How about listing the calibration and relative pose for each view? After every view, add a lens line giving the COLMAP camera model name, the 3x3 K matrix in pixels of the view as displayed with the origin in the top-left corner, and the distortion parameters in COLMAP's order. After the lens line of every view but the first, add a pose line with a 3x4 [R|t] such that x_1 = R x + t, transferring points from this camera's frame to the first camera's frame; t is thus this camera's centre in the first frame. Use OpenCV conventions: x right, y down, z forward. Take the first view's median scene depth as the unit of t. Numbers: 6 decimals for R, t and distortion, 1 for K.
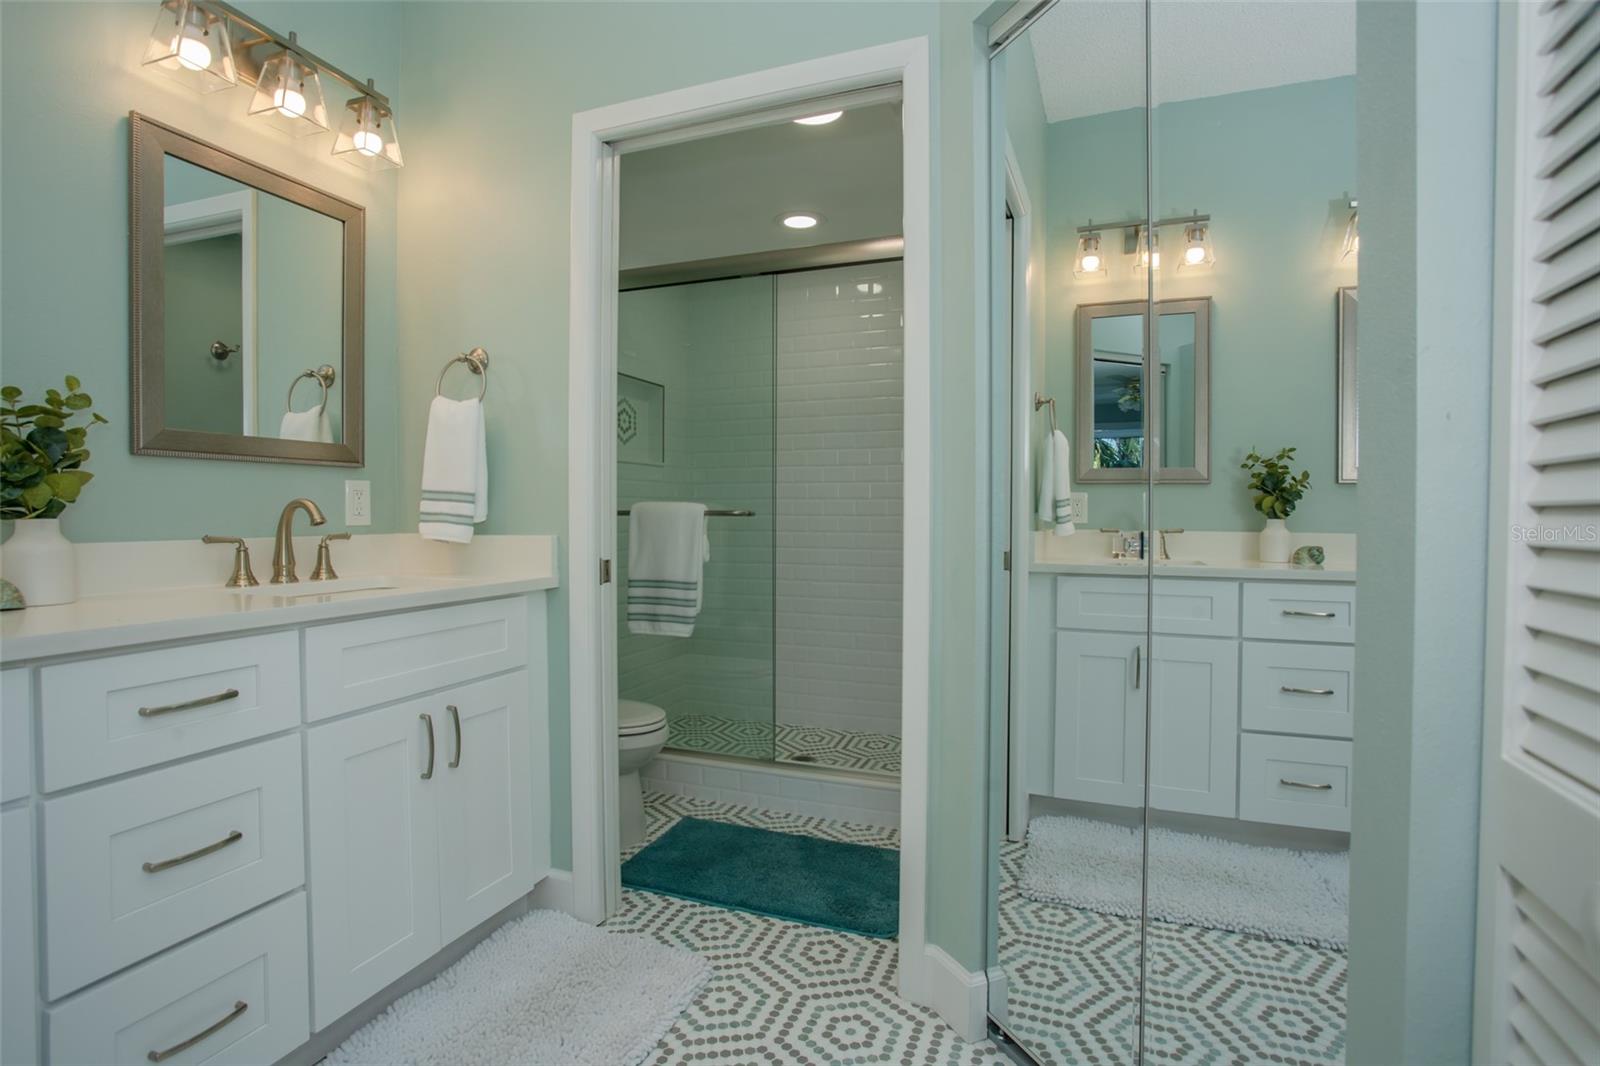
lens RADIAL K [[777.0, 0, 804.8], [0, 777.0, 535.3], [0, 0, 1]] dist [-0.065974, 0.024410]
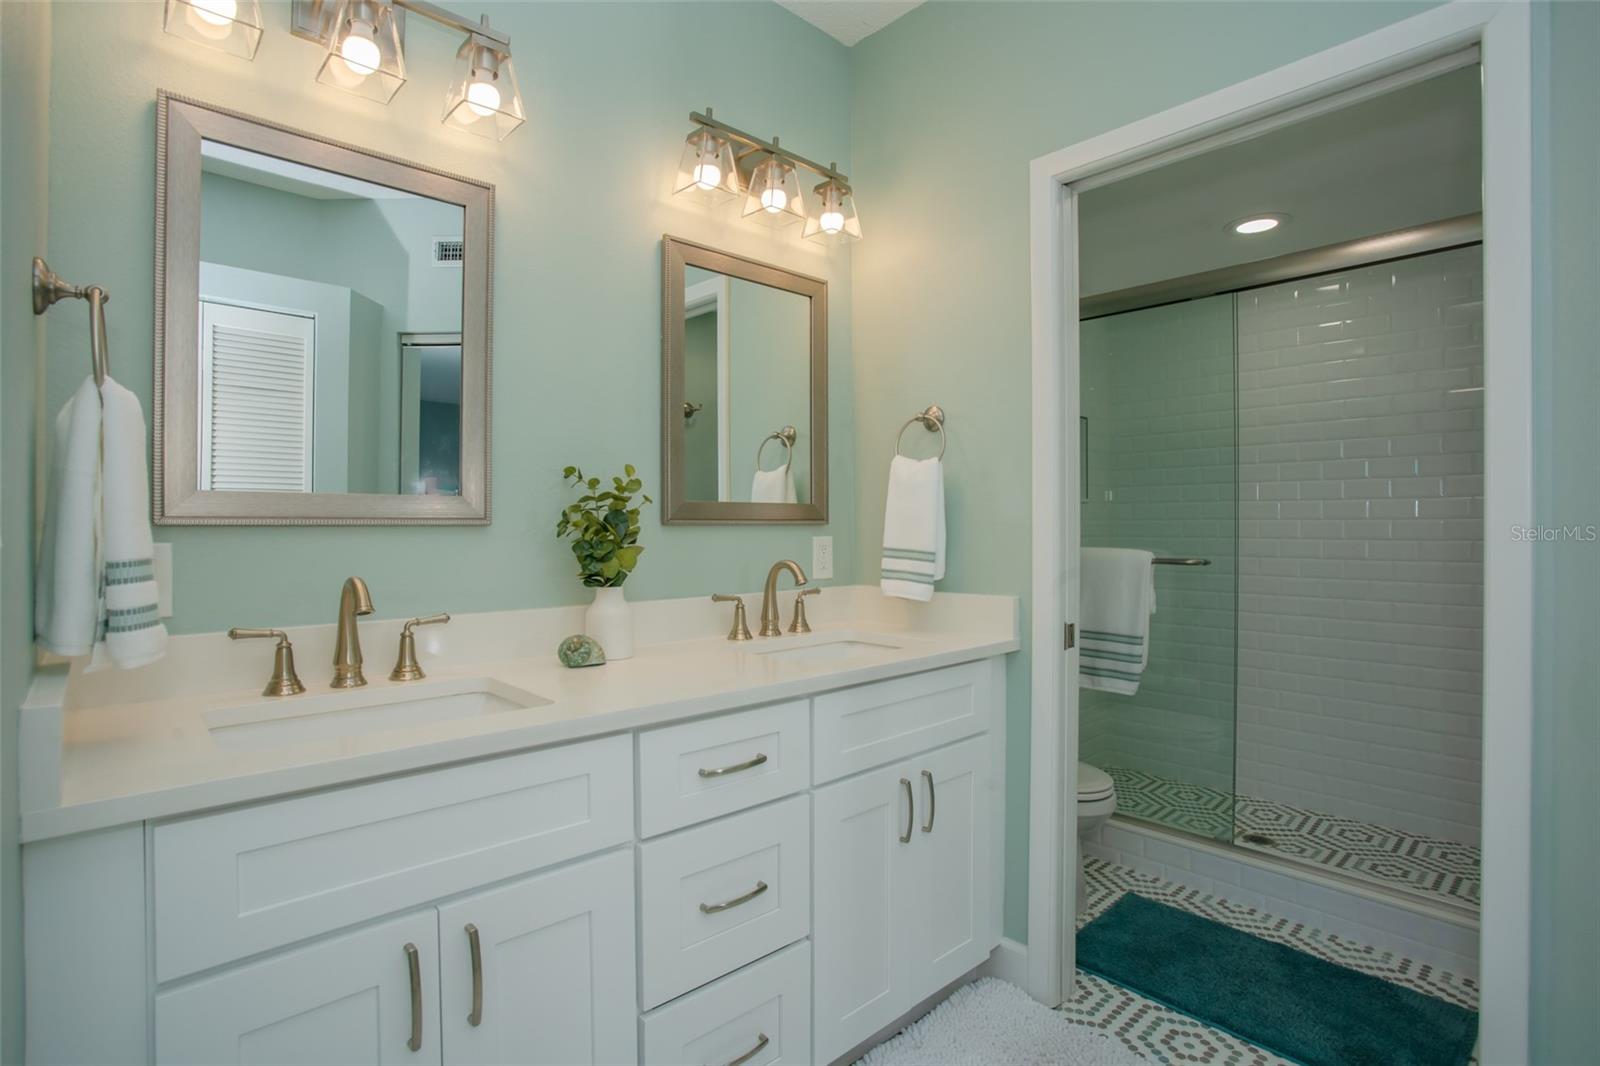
lens RADIAL K [[777.0, 0, 797.7], [0, 777.0, 529.8], [0, 0, 1]] dist [-0.065974, 0.024410]
pose [[0.894748, 0.000577, -0.446570, -0.130175], [-0.007339, 0.999883, -0.013414, -0.066167], [0.446510, 0.015280, 0.894648, 0.005833]]
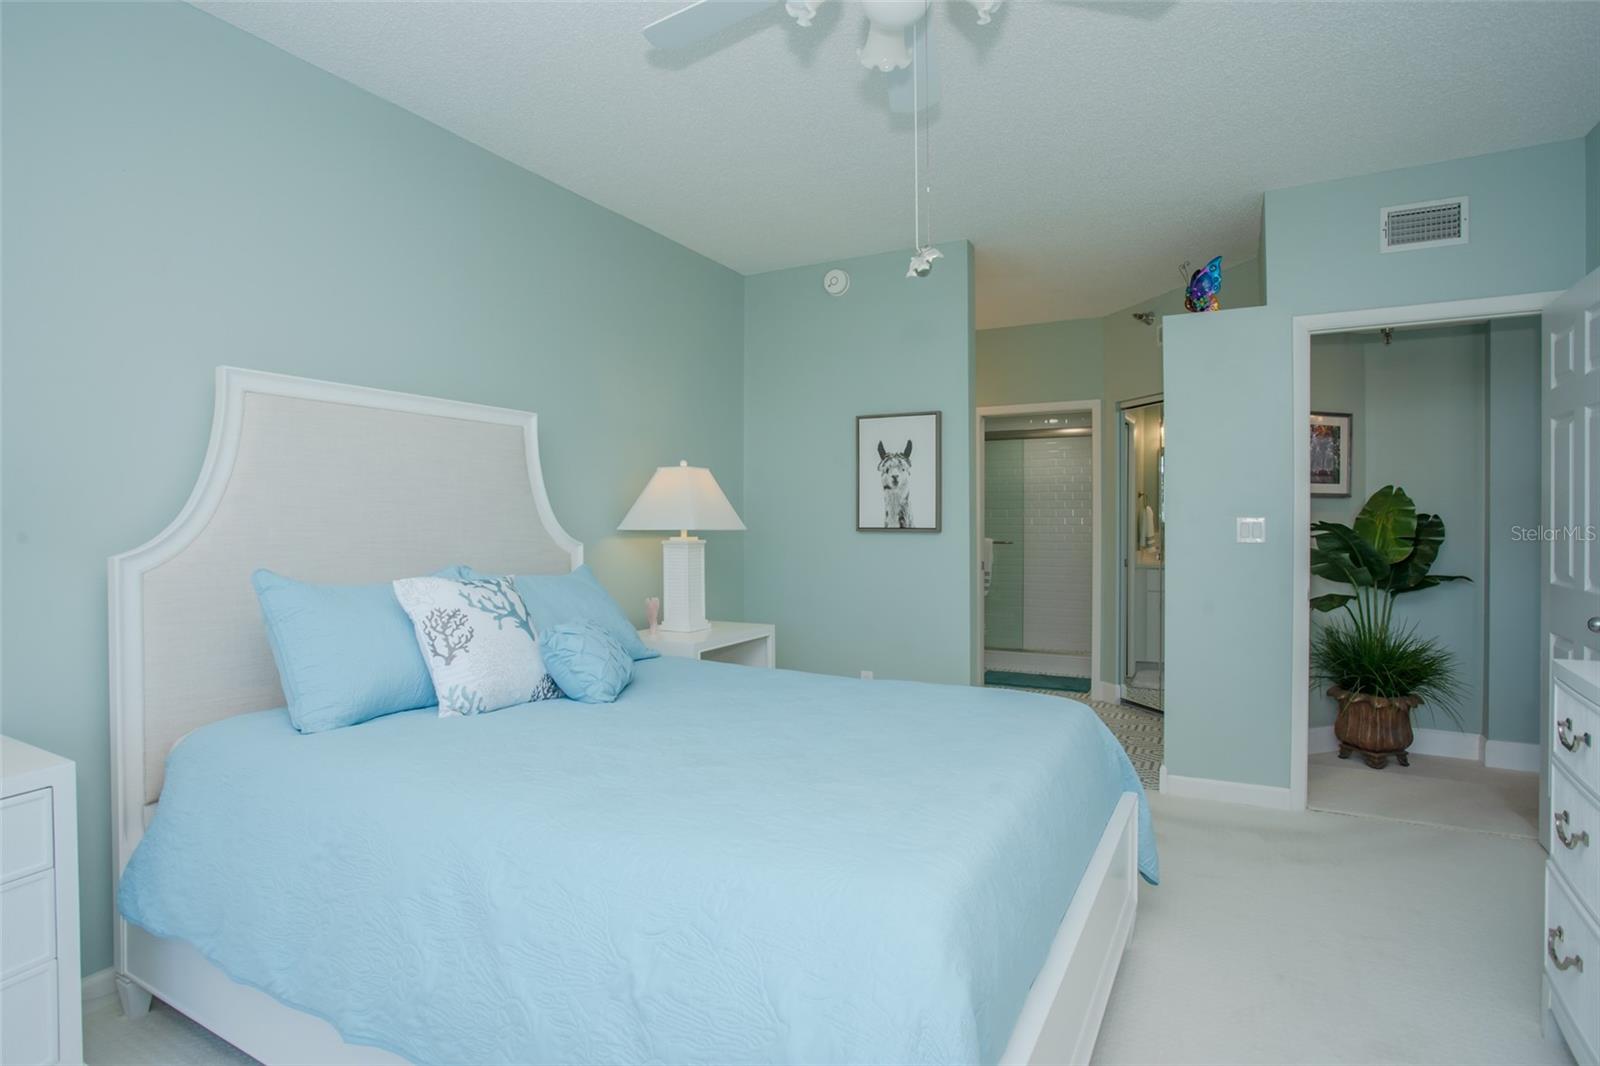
lens RADIAL K [[777.0, 0, 807.7], [0, 777.0, 535.1], [0, 0, 1]] dist [-0.065974, 0.024410]
pose [[0.991583, 0.000982, -0.129469, -0.499429], [-0.003357, 0.999830, -0.018124, -0.008788], [0.129430, 0.018406, 0.991418, -1.828926]]
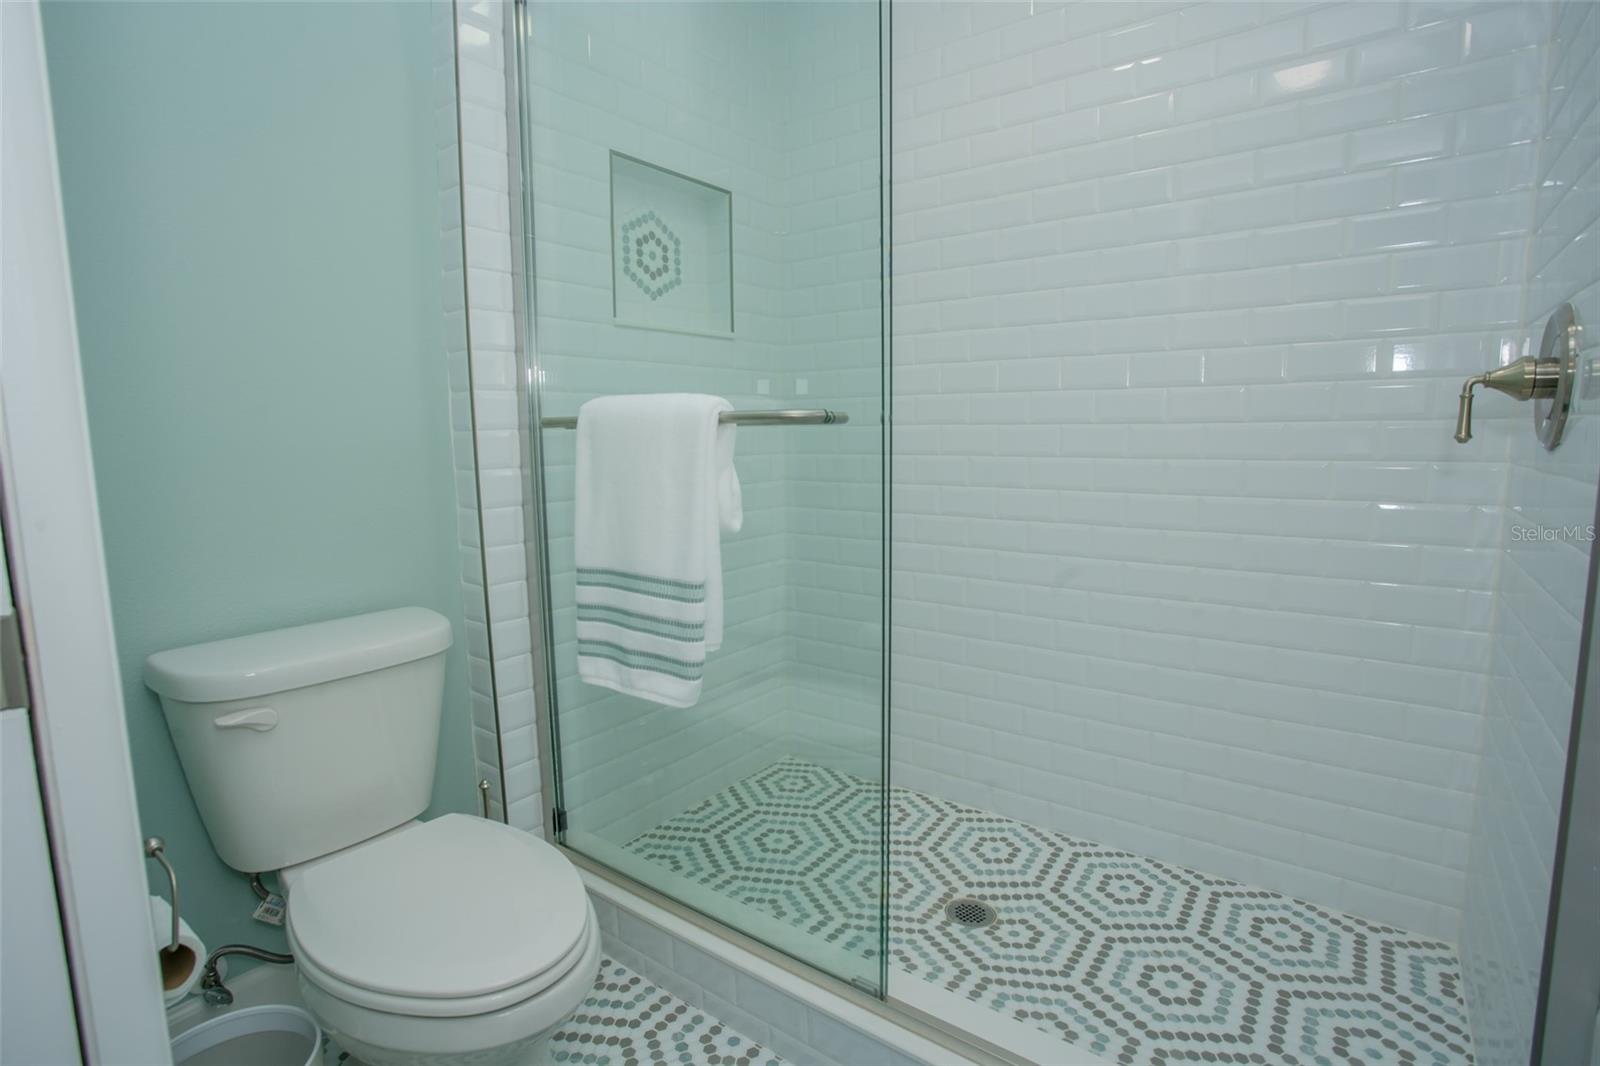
lens RADIAL K [[777.0, 0, 789.6], [0, 777.0, 538.7], [0, 0, 1]] dist [-0.065974, 0.024410]
pose [[0.961621, 0.023955, -0.273335, 0.026350], [0.007846, 0.993374, 0.114660, -0.015353], [0.274270, -0.112404, 0.955061, 0.798487]]
